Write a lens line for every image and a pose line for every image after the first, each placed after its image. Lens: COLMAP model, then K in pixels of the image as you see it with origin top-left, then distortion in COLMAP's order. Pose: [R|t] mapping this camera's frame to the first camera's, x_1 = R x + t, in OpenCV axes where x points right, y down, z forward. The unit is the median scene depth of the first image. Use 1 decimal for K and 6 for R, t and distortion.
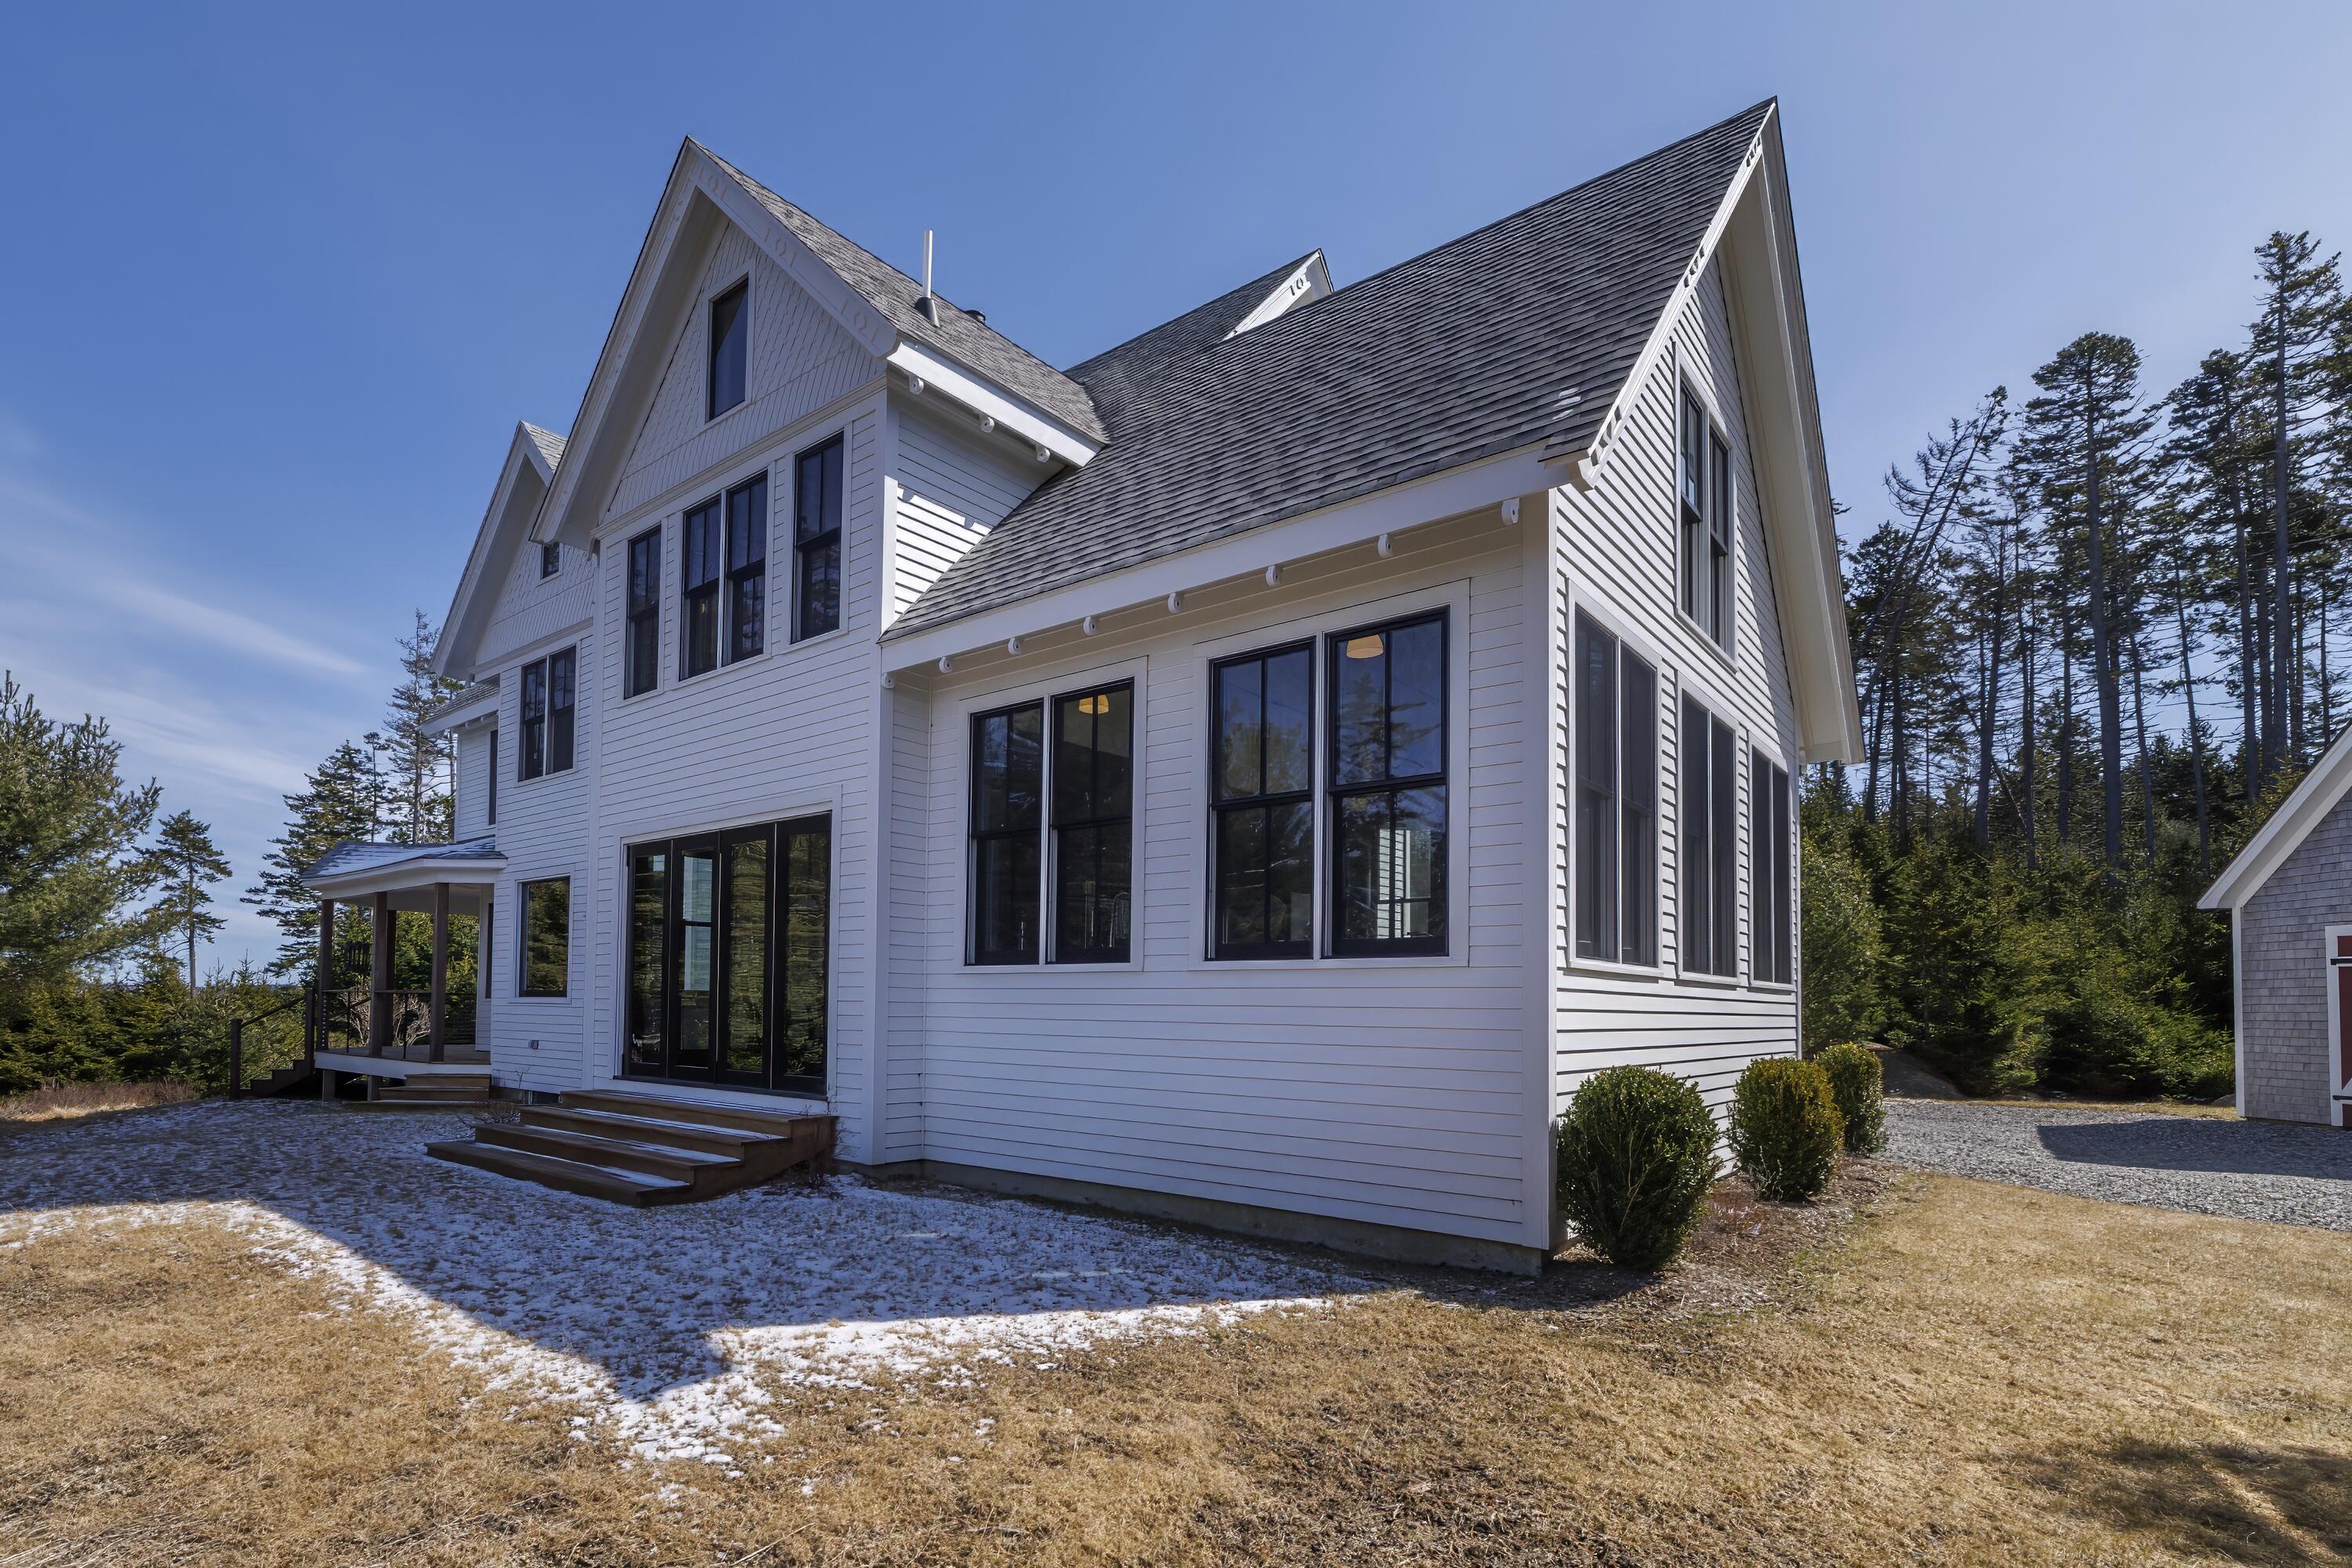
lens RADIAL K [[1123.7, 0, 1065.7], [0, 1123.7, 972.4], [0, 0, 1]] dist [0.003311, 0.001000]
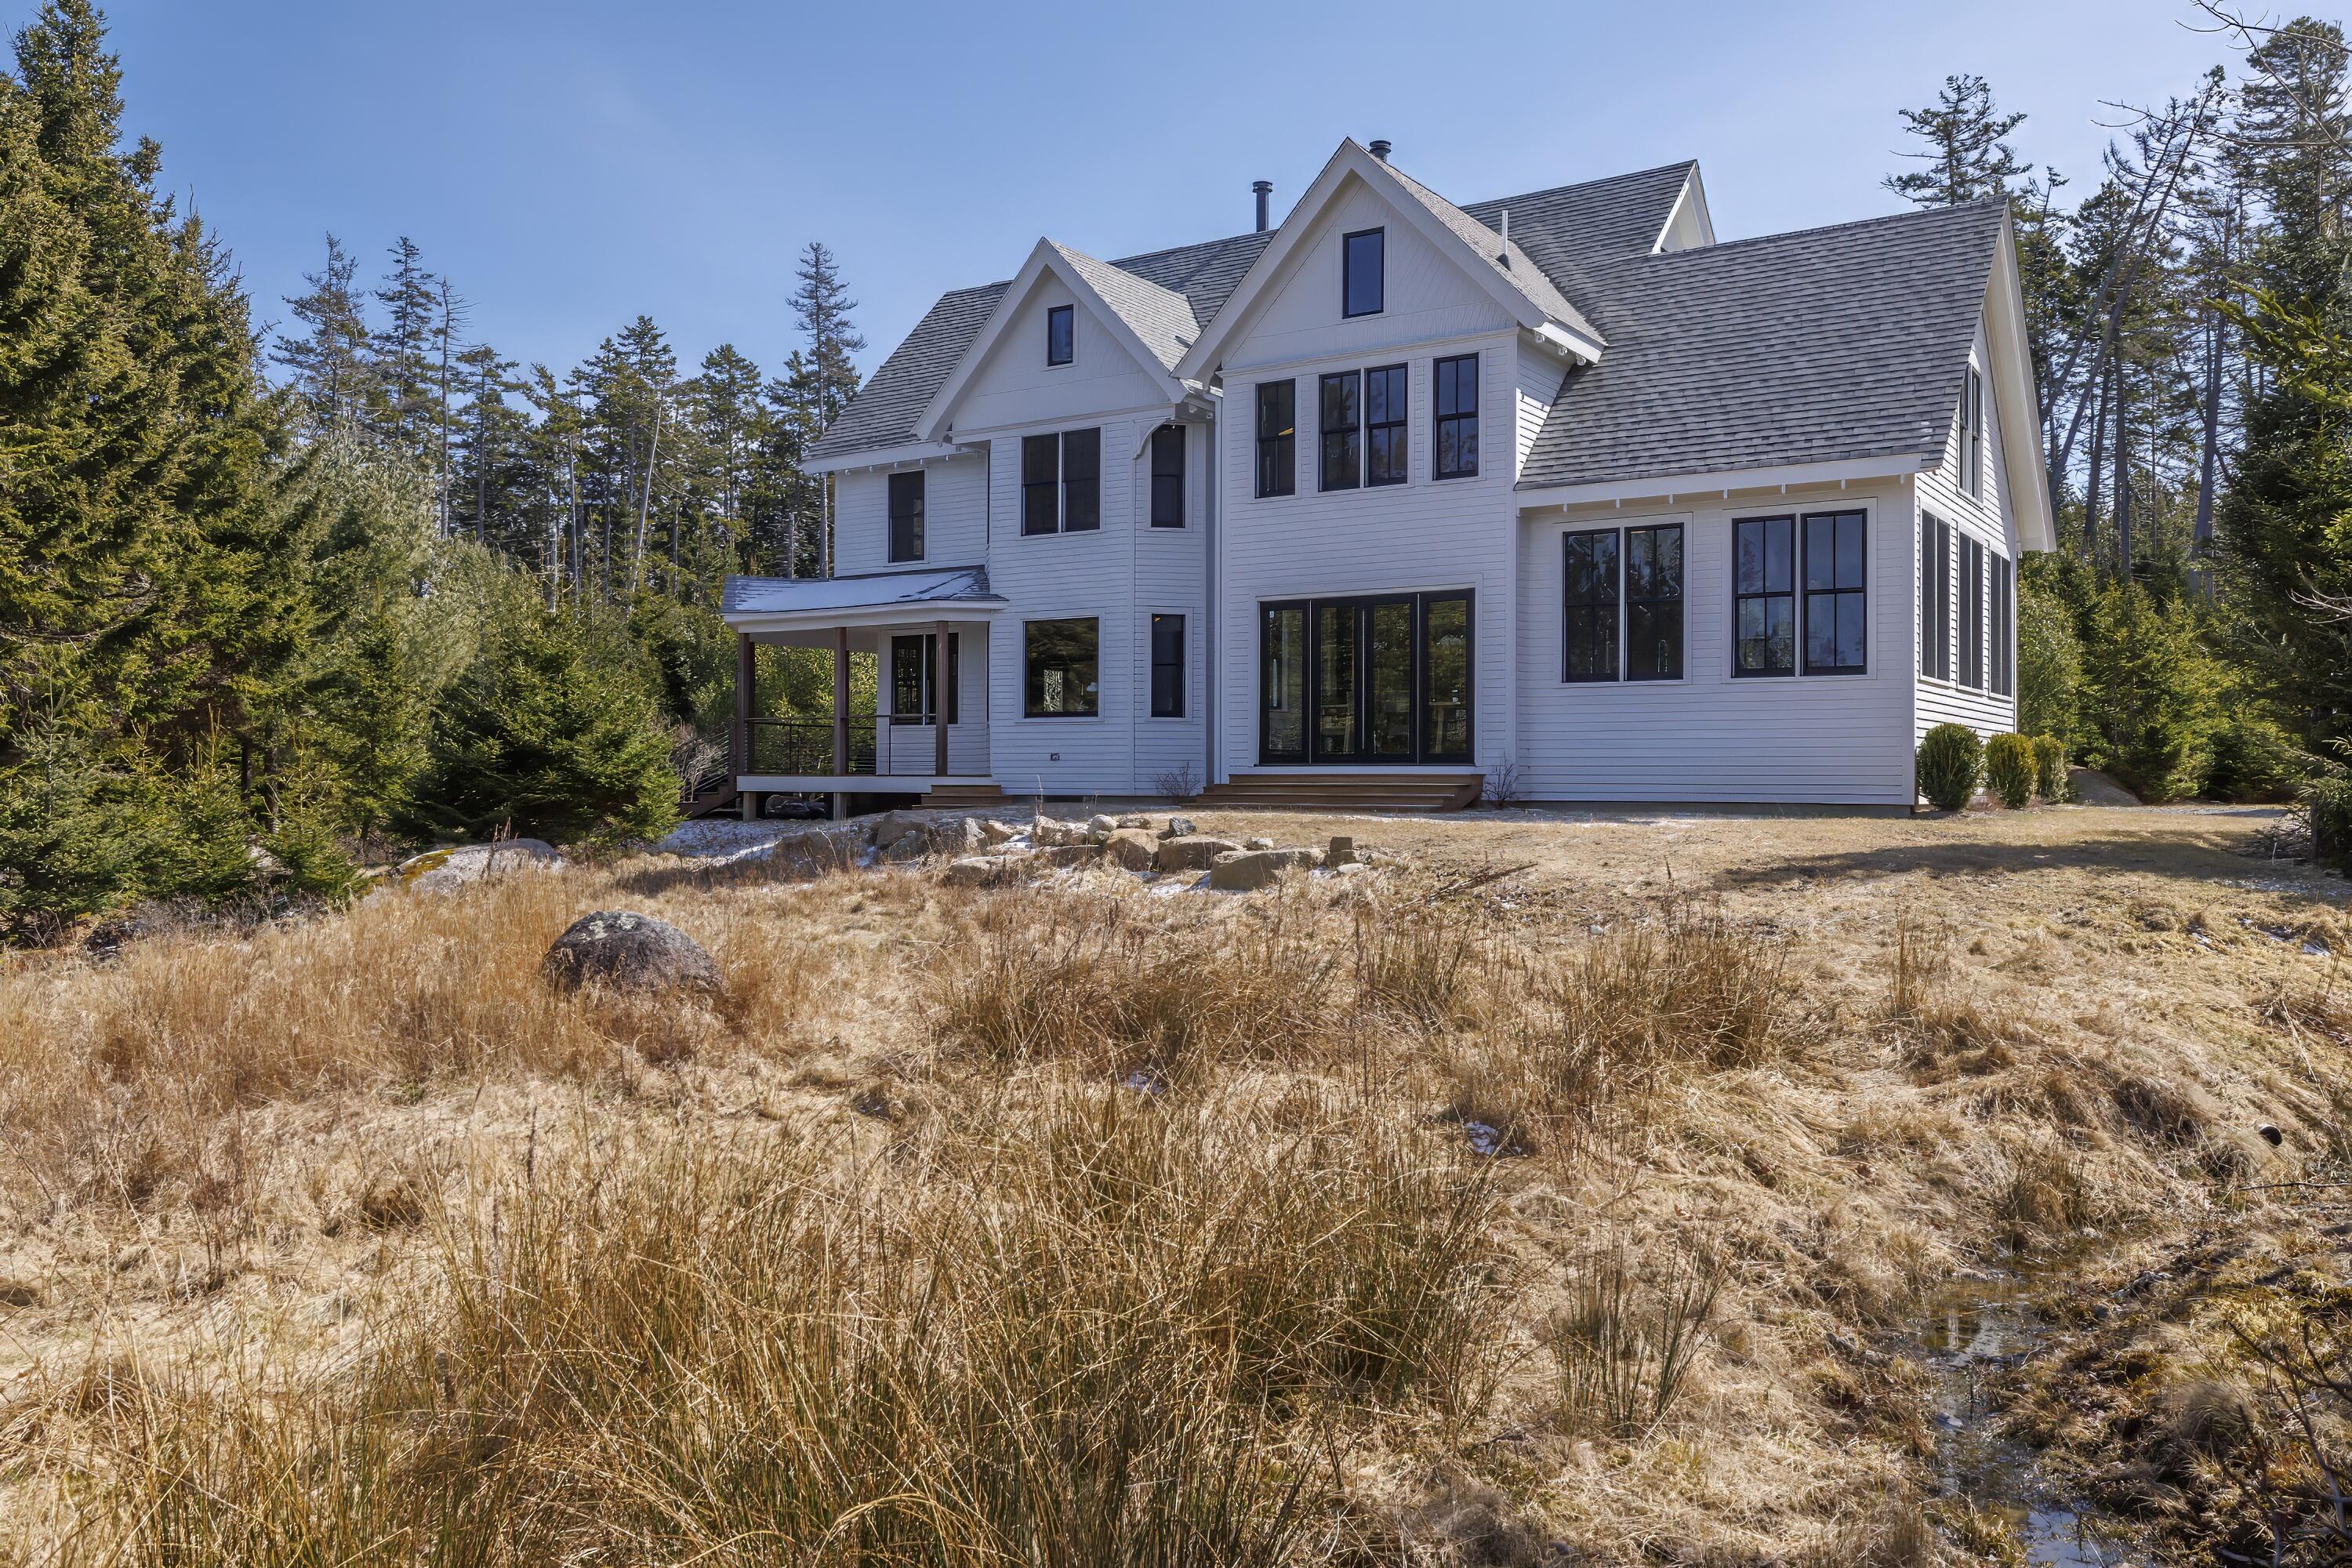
lens RADIAL K [[1763.8, 0, 1197.4], [0, 1763.8, 781.0], [0, 0, 1]] dist [-0.008838, -0.008147]
pose [[0.989513, -0.008742, 0.144182, -0.199907], [0.004341, 0.999516, 0.030809, 0.011233], [-0.144381, -0.029860, 0.989071, -0.303796]]
